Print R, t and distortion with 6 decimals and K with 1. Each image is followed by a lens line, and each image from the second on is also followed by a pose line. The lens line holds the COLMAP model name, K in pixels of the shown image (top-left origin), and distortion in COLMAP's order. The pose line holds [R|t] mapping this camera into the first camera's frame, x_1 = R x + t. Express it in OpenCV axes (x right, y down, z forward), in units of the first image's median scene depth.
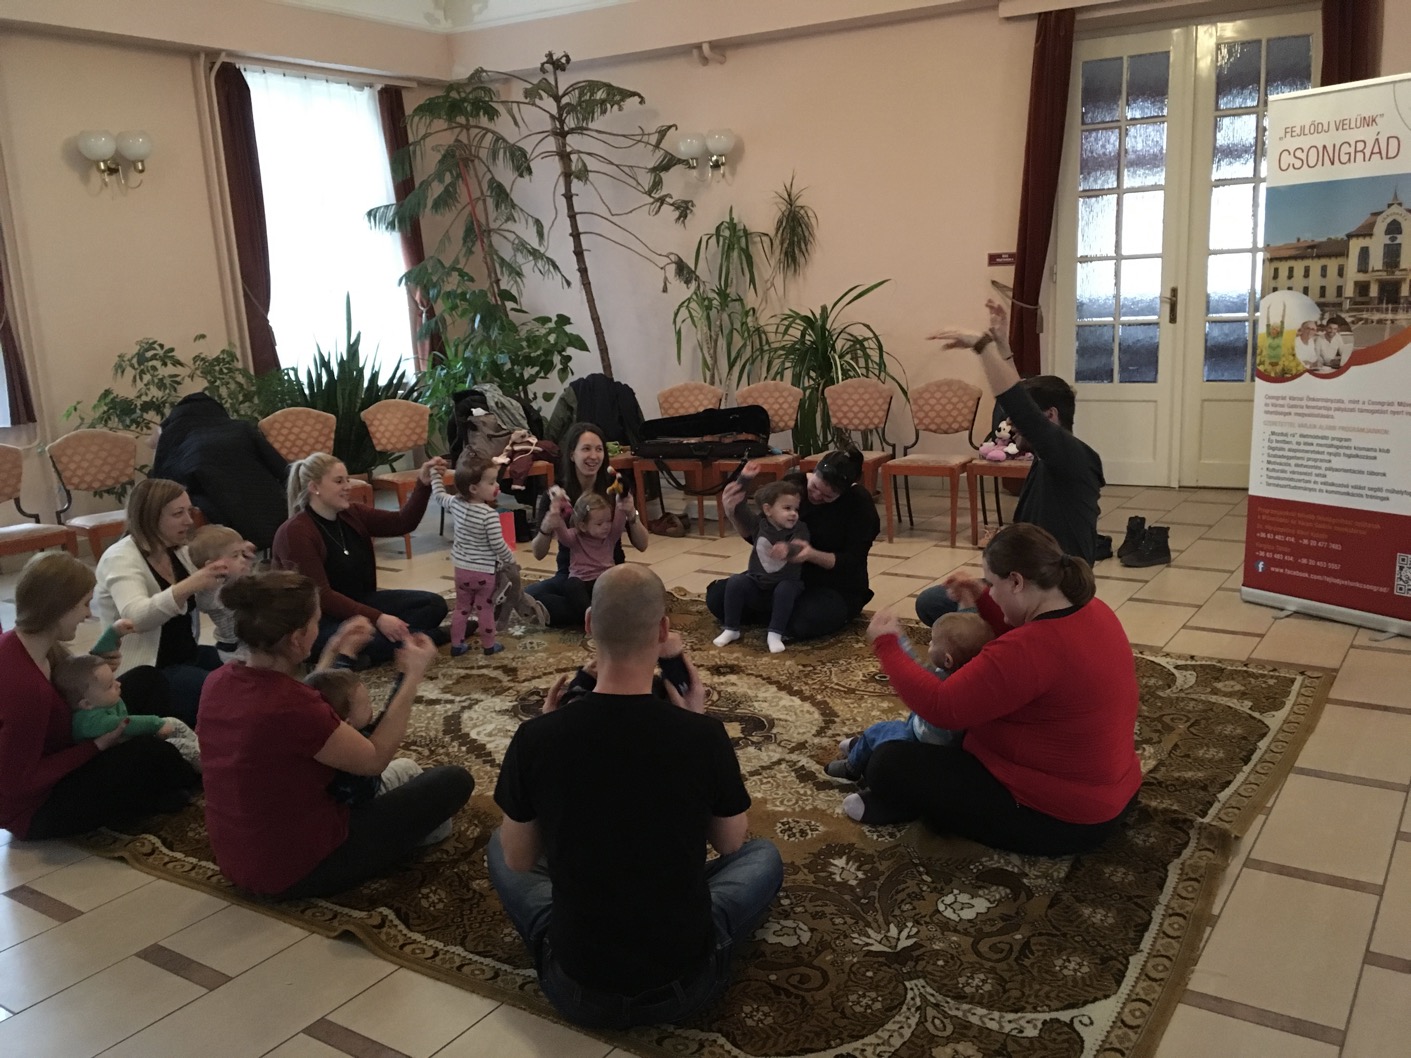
lens RADIAL K [[1209.6, 0, 708.1], [0, 1209.6, 524.0], [0, 0, 1]] dist [0.092550, -0.129179]
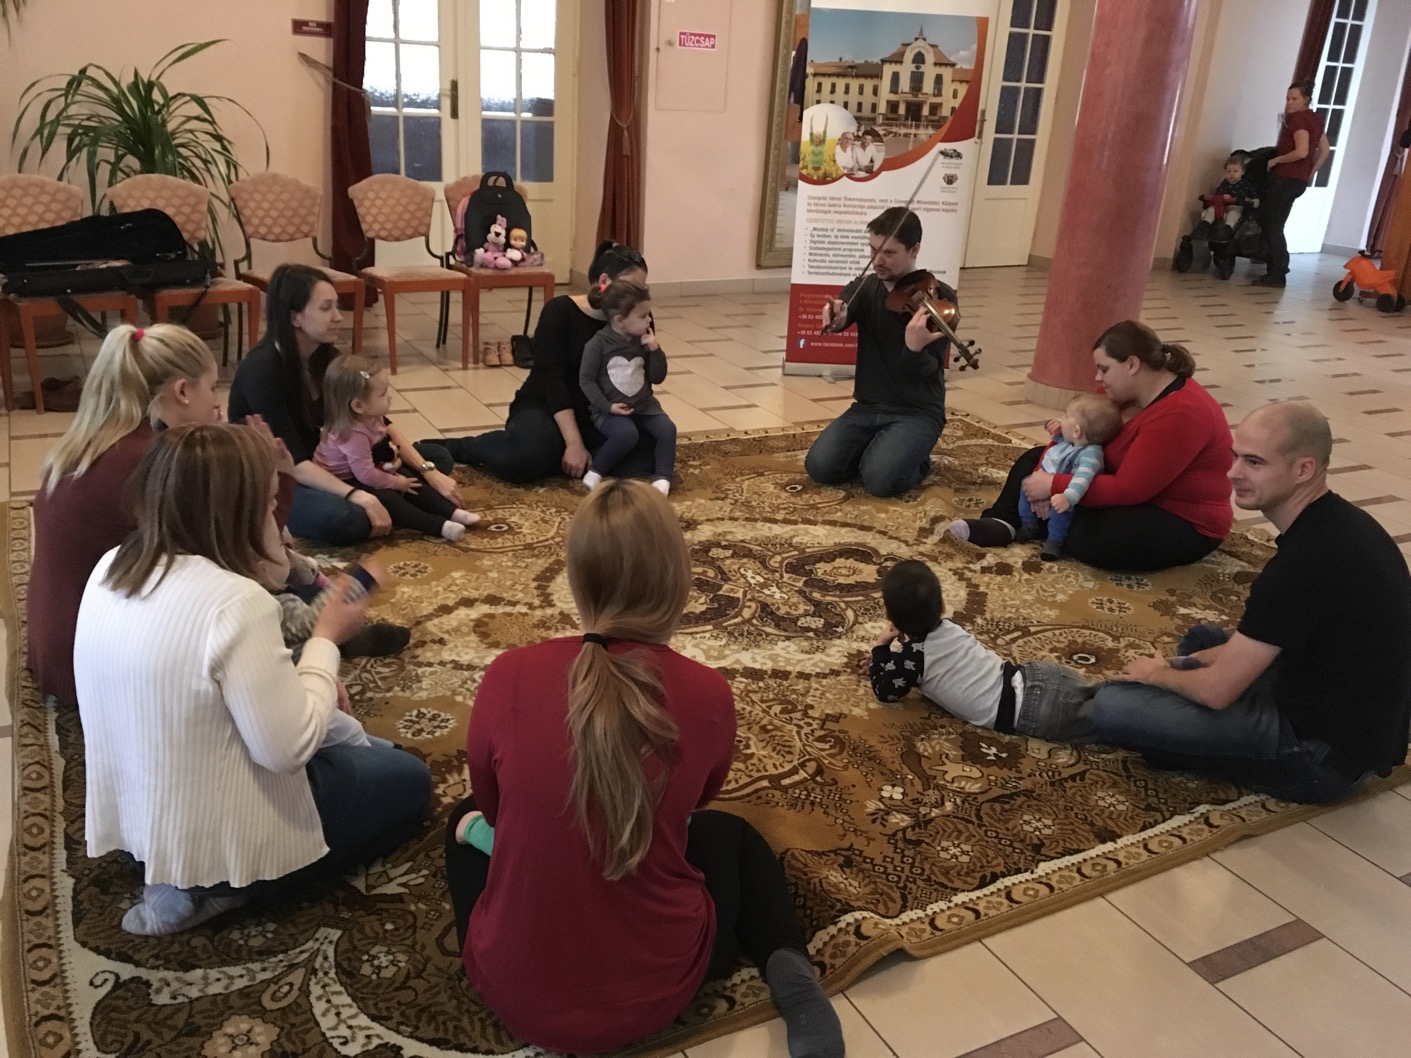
lens RADIAL K [[1206.2, 0, 709.7], [0, 1206.2, 525.0], [0, 0, 1]] dist [0.091180, -0.126034]
pose [[0.463827, -0.237151, 0.853595, -0.679099], [0.096906, 0.971306, 0.217197, -0.061833], [-0.880610, -0.018023, 0.473499, 0.538382]]
